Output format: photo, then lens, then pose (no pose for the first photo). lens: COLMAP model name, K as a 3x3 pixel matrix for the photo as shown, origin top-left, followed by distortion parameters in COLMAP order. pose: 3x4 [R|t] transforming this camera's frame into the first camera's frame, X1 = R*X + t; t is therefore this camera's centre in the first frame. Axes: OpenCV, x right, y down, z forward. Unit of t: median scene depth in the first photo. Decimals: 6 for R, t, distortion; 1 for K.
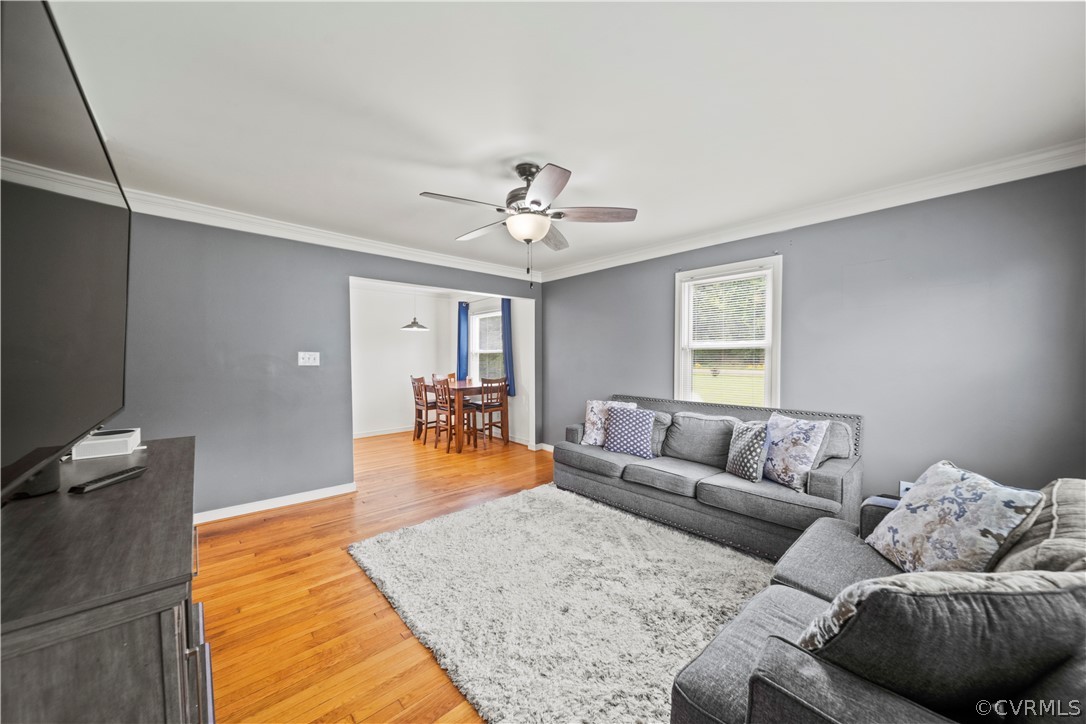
lens RADIAL K [[384.5, 0, 538.9], [0, 384.5, 368.0], [0, 0, 1]] dist [-0.000998, -0.001381]
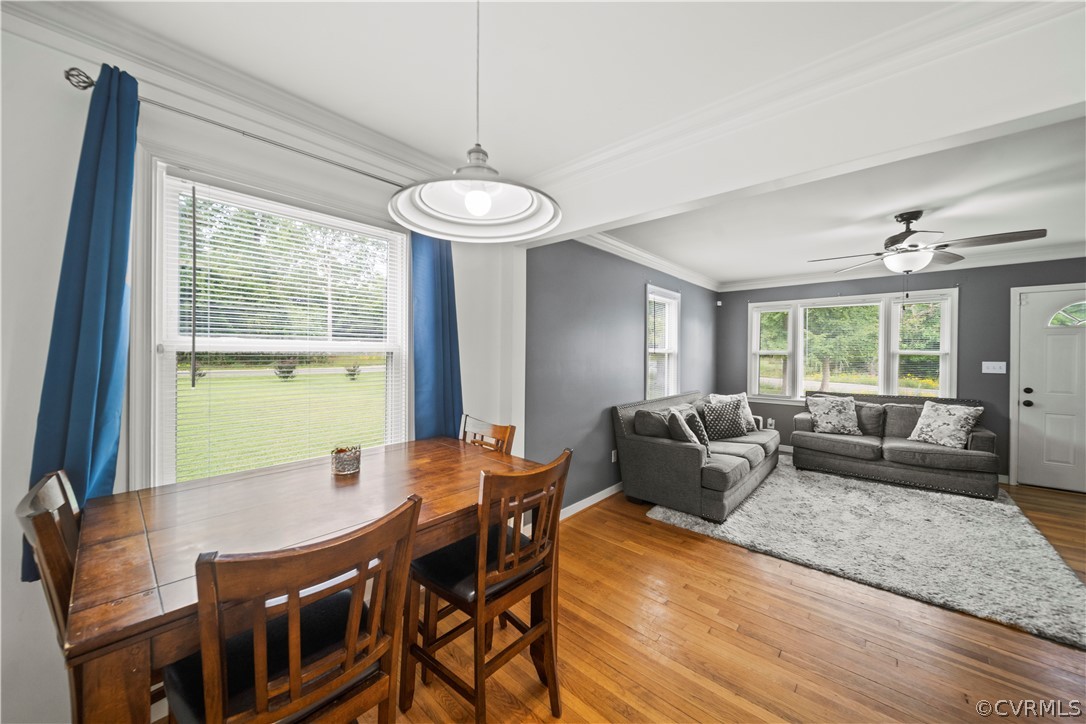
lens RADIAL K [[384.5, 0, 544.7], [0, 384.5, 355.5], [0, 0, 1]] dist [-0.000998, -0.001381]
pose [[-0.103236, -0.007173, 0.994631, -0.846824], [0.020229, 0.999752, 0.009310, -0.070129], [-0.994451, 0.021081, -0.103065, 1.707244]]
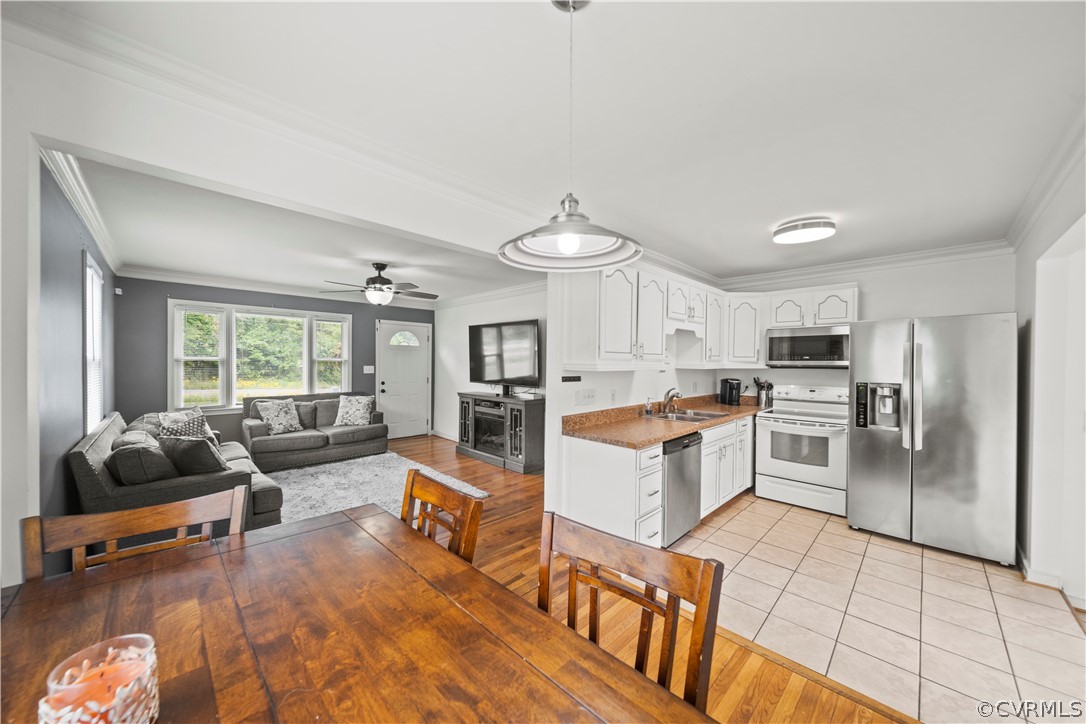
lens RADIAL K [[384.5, 0, 531.7], [0, 384.5, 365.1], [0, 0, 1]] dist [-0.000998, -0.001381]
pose [[-0.999717, -0.009582, -0.021793, -0.517187], [-0.010343, 0.999332, 0.035061, -0.089725], [0.021443, 0.035276, -0.999148, 2.084240]]
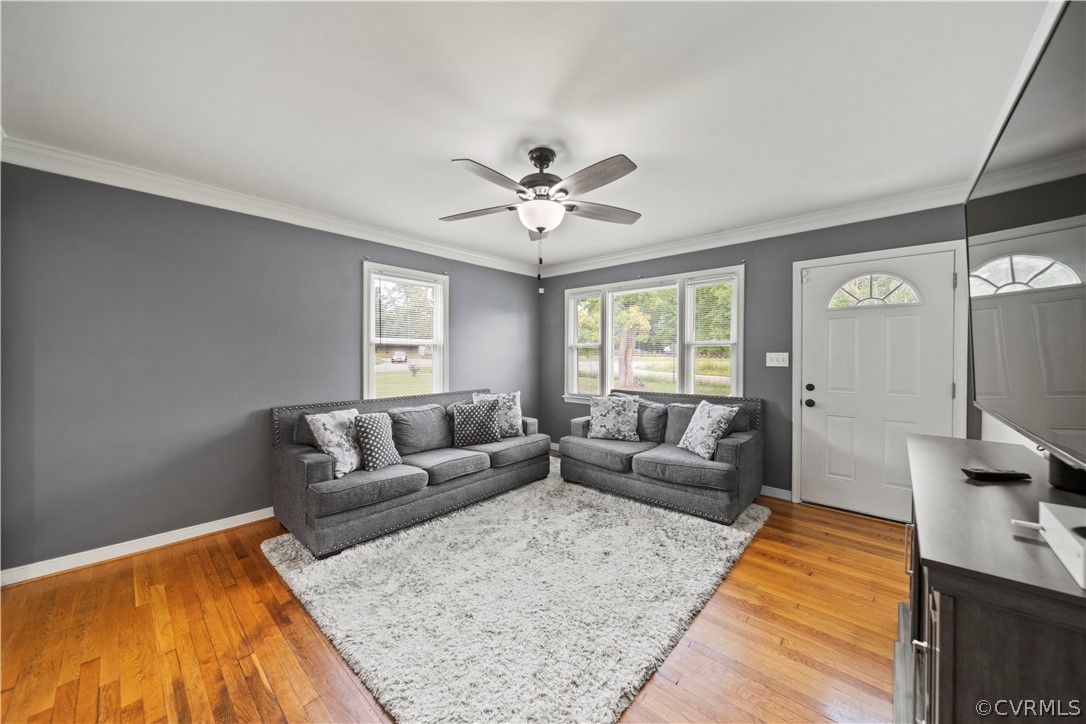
lens RADIAL K [[384.5, 0, 540.1], [0, 384.5, 357.1], [0, 0, 1]] dist [-0.000998, -0.001381]
pose [[-0.094503, -0.008556, 0.995488, -0.719563], [0.024811, 0.999632, 0.010947, -0.021287], [-0.995215, 0.025734, -0.094256, 0.817155]]
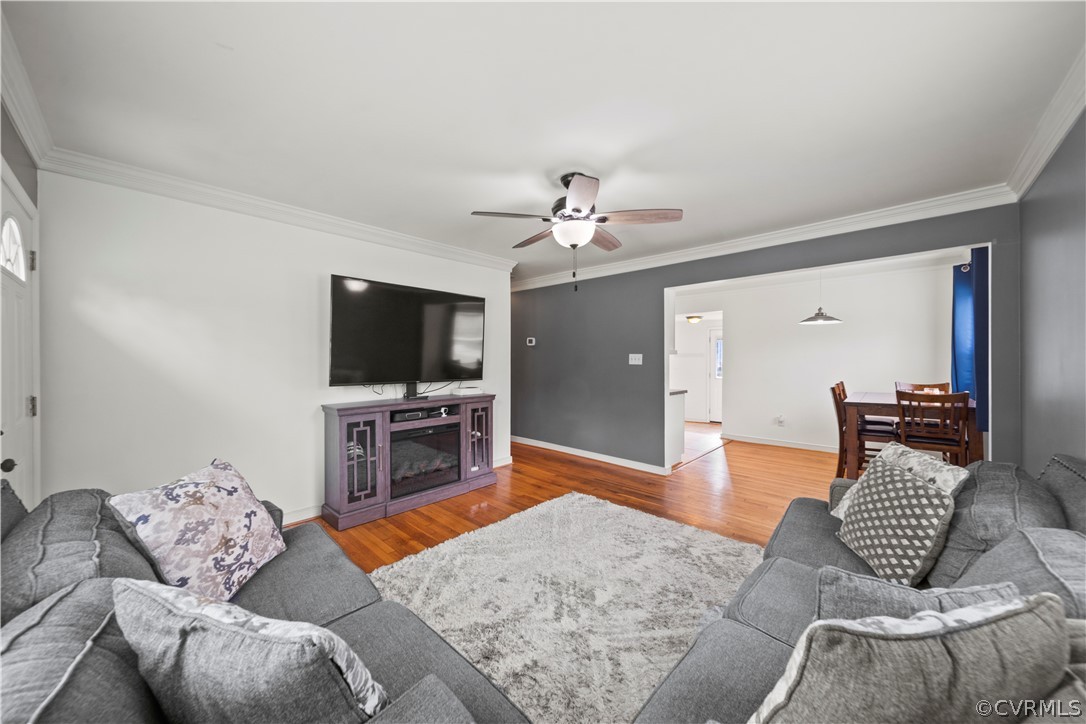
lens RADIAL K [[384.5, 0, 531.8], [0, 384.5, 362.3], [0, 0, 1]] dist [-0.000998, -0.001381]
pose [[0.062545, 0.010363, -0.997988, 0.748400], [-0.024300, 0.999665, 0.008857, -0.018697], [0.997746, 0.023697, 0.062776, 0.618251]]
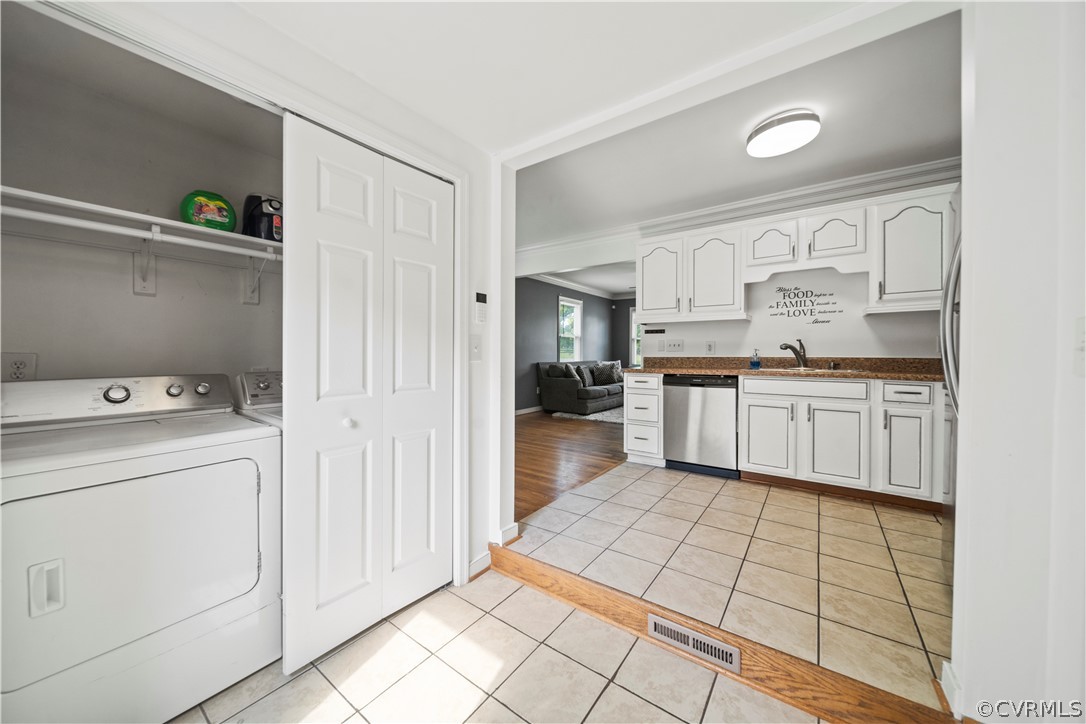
lens RADIAL K [[384.5, 0, 537.1], [0, 384.5, 355.1], [0, 0, 1]] dist [-0.000998, -0.001381]
pose [[-0.193796, -0.006867, 0.981018, -1.824368], [0.020767, 0.999723, 0.011101, 0.031862], [-0.980822, 0.022524, -0.193600, 1.801648]]
